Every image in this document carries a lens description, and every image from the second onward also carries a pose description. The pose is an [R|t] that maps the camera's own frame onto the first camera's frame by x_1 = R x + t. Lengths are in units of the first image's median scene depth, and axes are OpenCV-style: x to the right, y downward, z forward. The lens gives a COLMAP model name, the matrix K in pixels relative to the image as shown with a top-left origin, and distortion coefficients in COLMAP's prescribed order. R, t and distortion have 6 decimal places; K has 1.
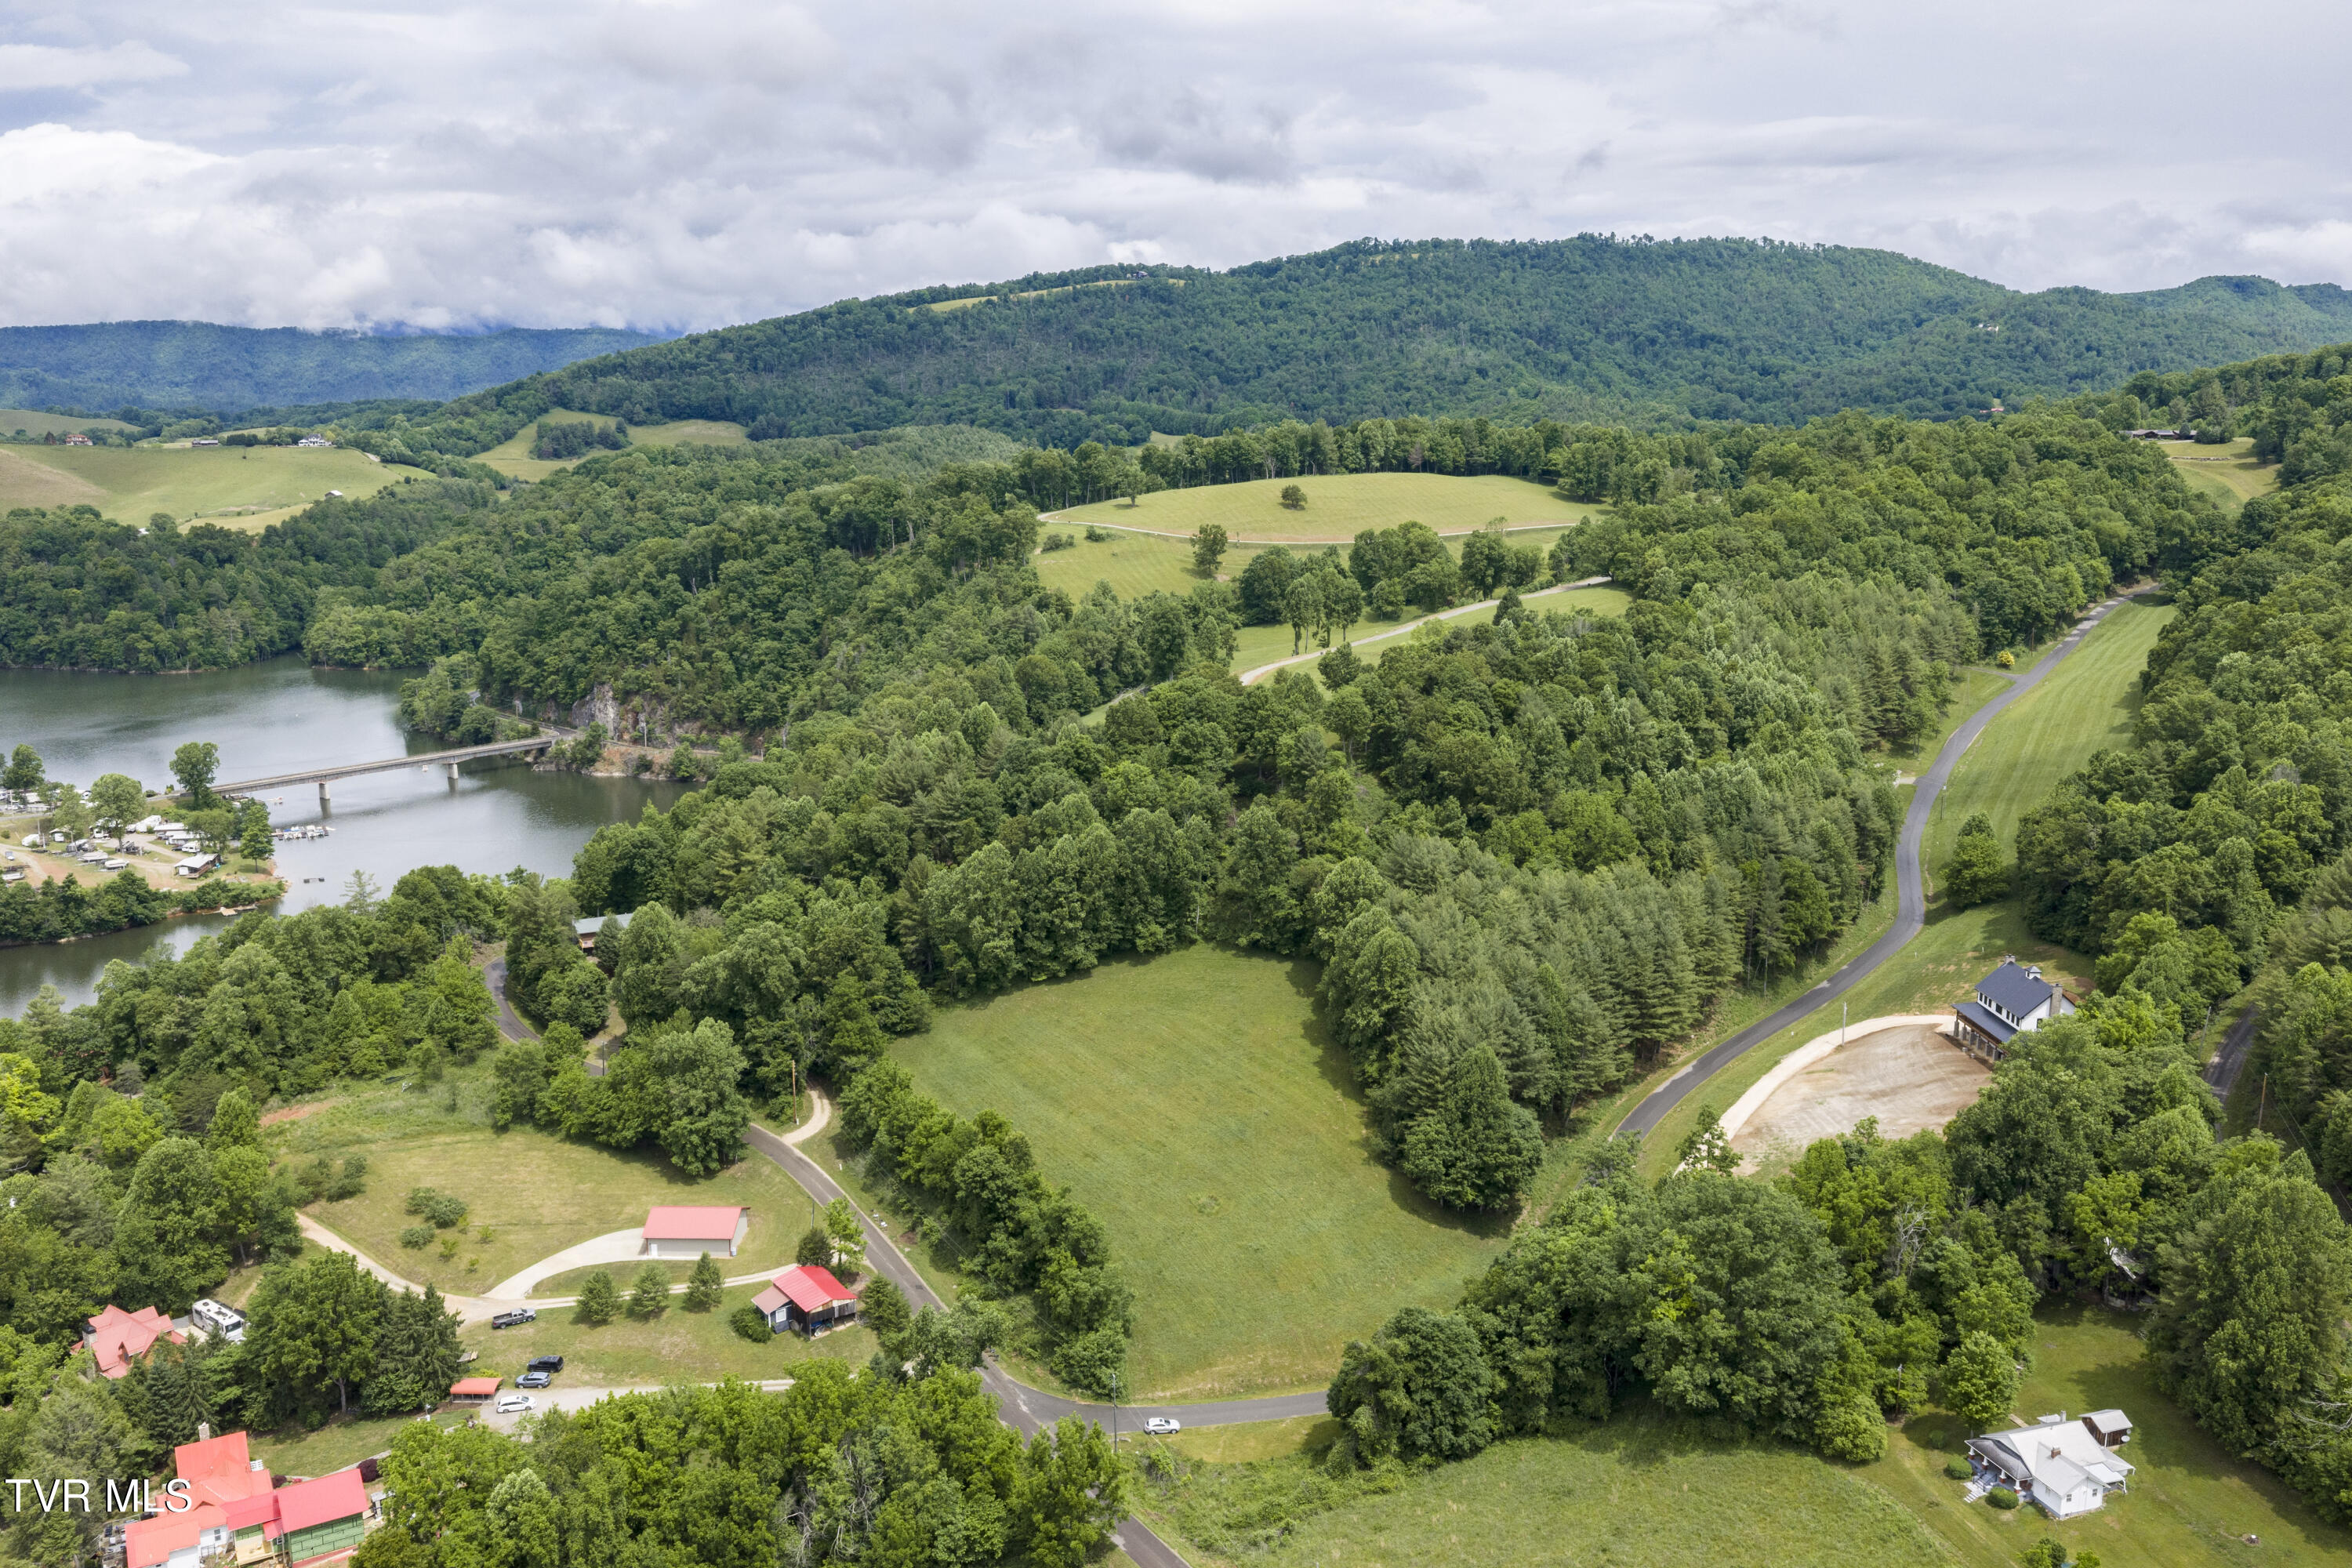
lens RADIAL K [[1941.0, 0, 1183.7], [0, 1941.0, 774.8], [0, 0, 1]] dist [0.019873, -0.033251]
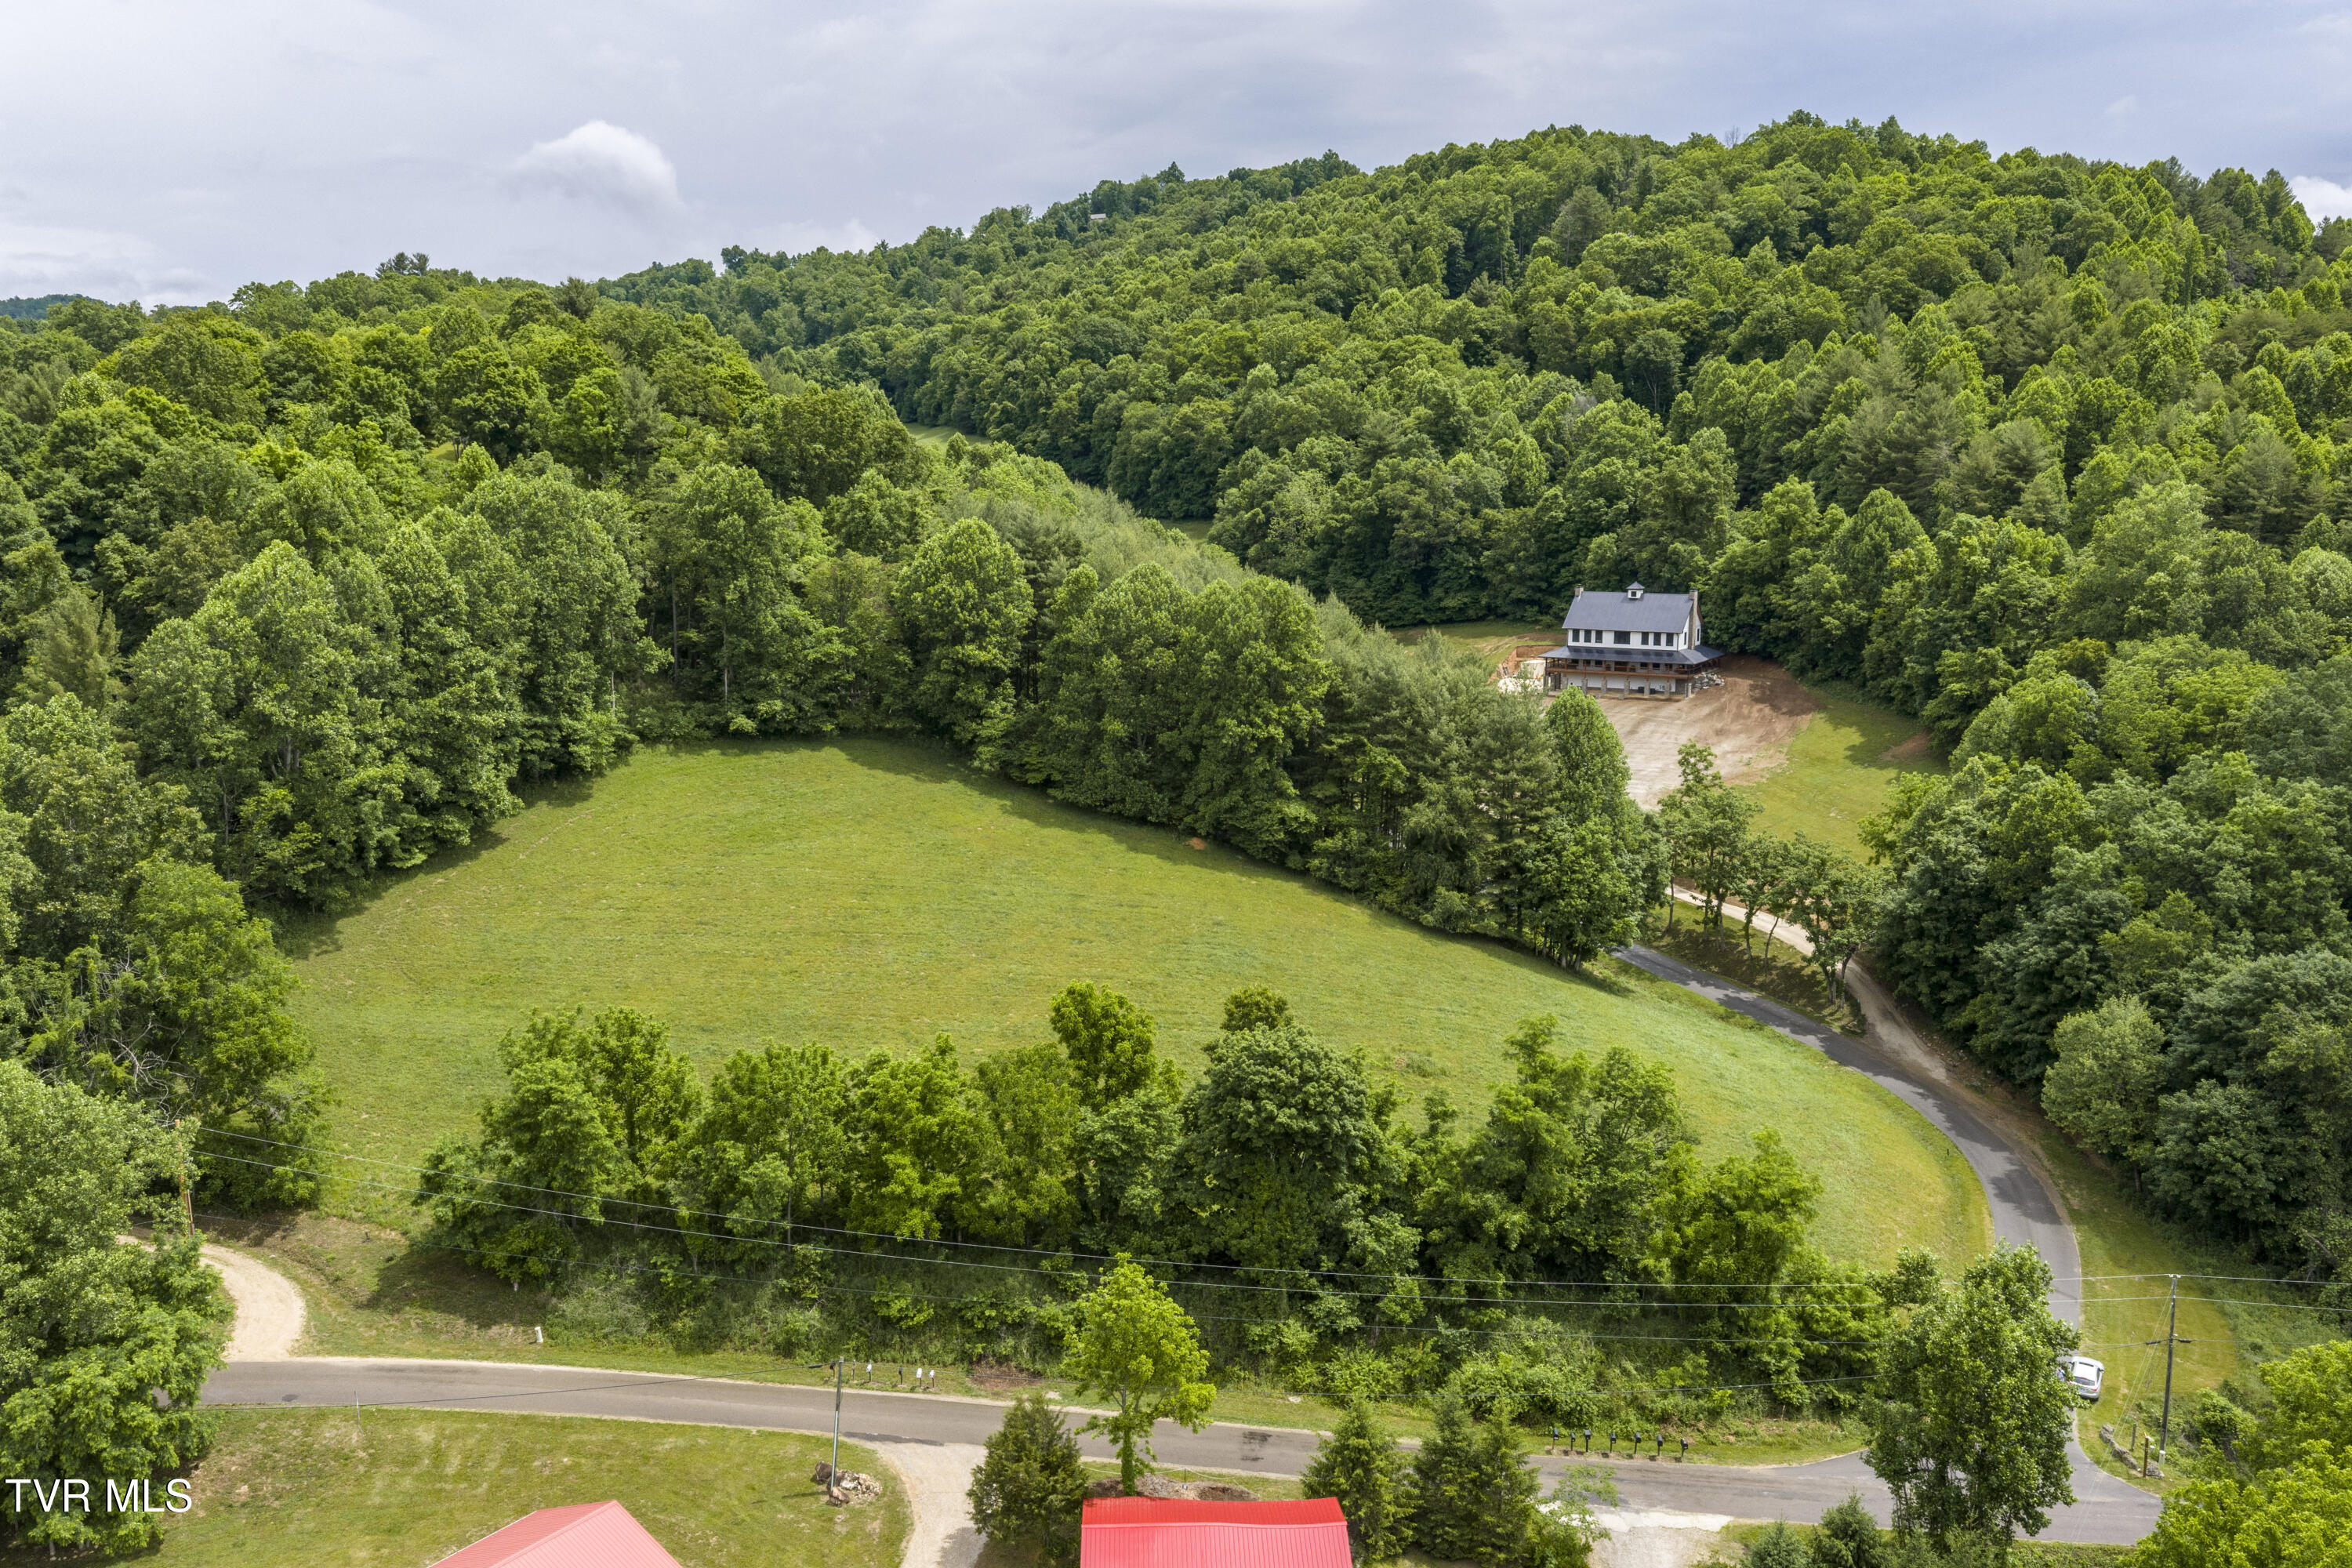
lens RADIAL K [[1941.0, 0, 1187.0], [0, 1941.0, 785.4], [0, 0, 1]] dist [0.019873, -0.033251]
pose [[0.550791, -0.140736, 0.822693, -0.338665], [0.166422, 0.984407, 0.056981, 0.094072], [-0.817884, 0.105529, 0.565624, 0.623691]]
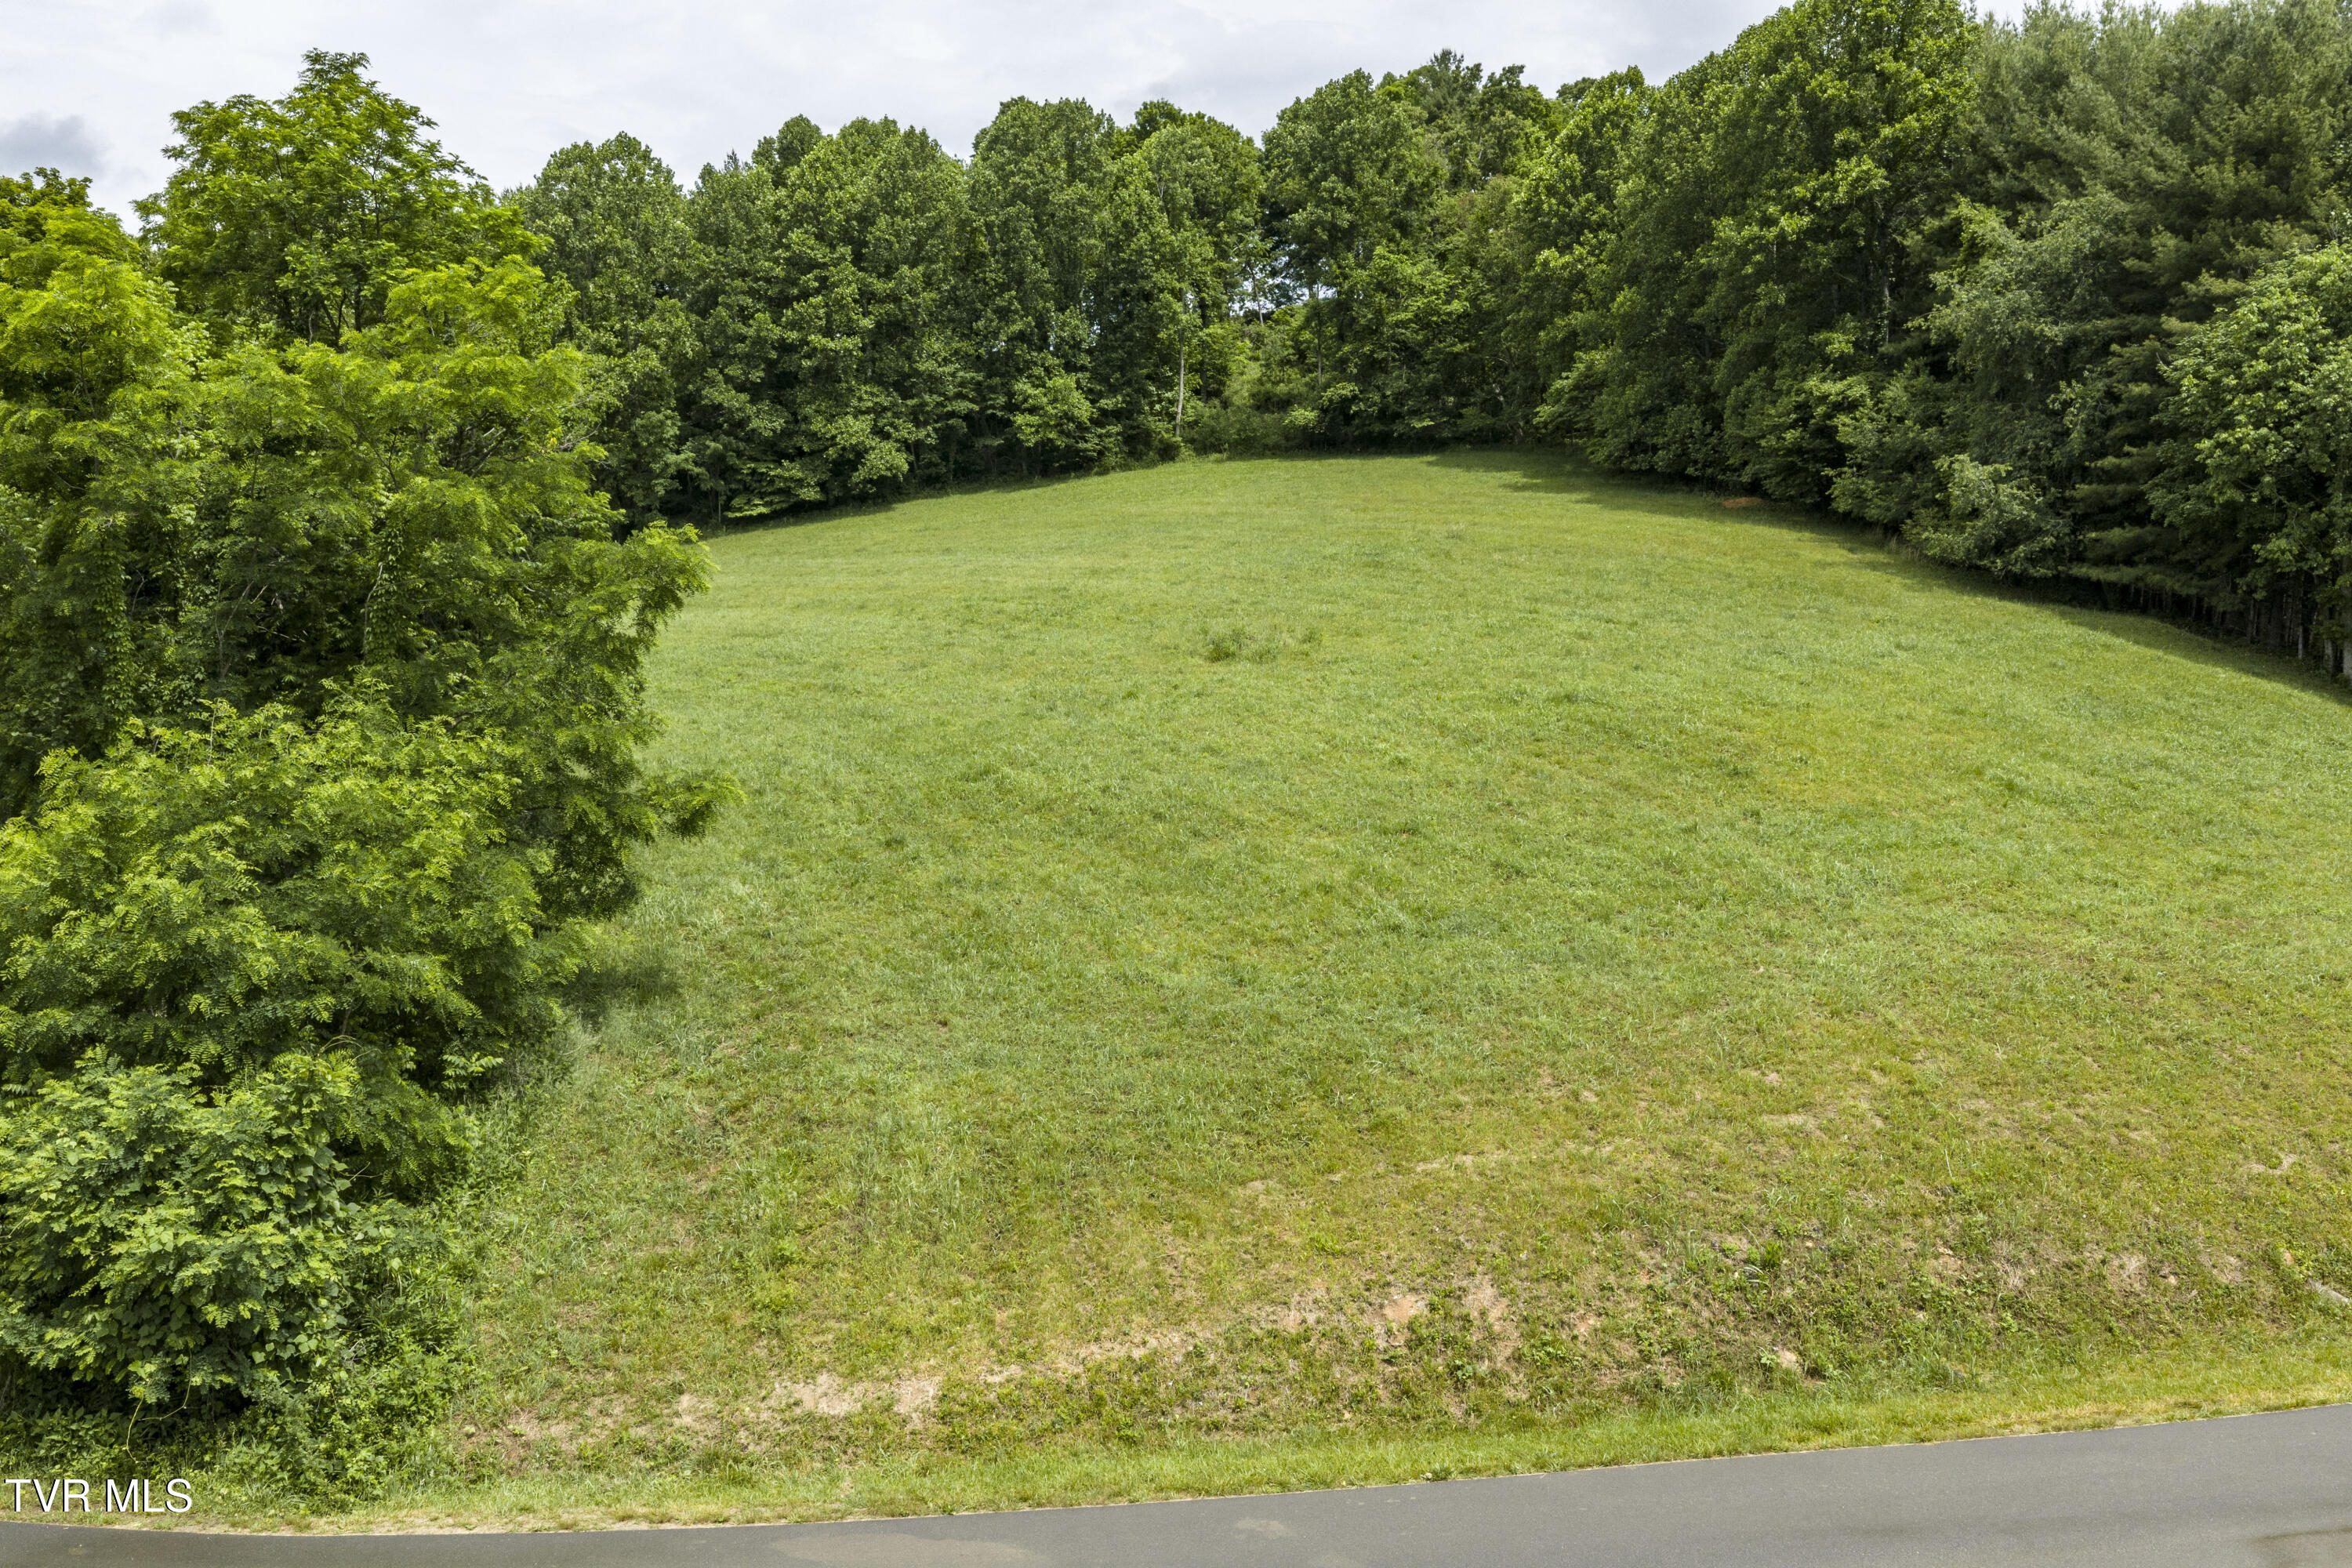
lens RADIAL K [[1941.0, 0, 1182.4], [0, 1941.0, 795.3], [0, 0, 1]] dist [0.019873, -0.033251]
pose [[0.999866, -0.005959, 0.015276, 0.001497], [0.008301, 0.987385, -0.158117, 0.220025], [-0.014141, 0.158223, 0.987302, 0.656835]]
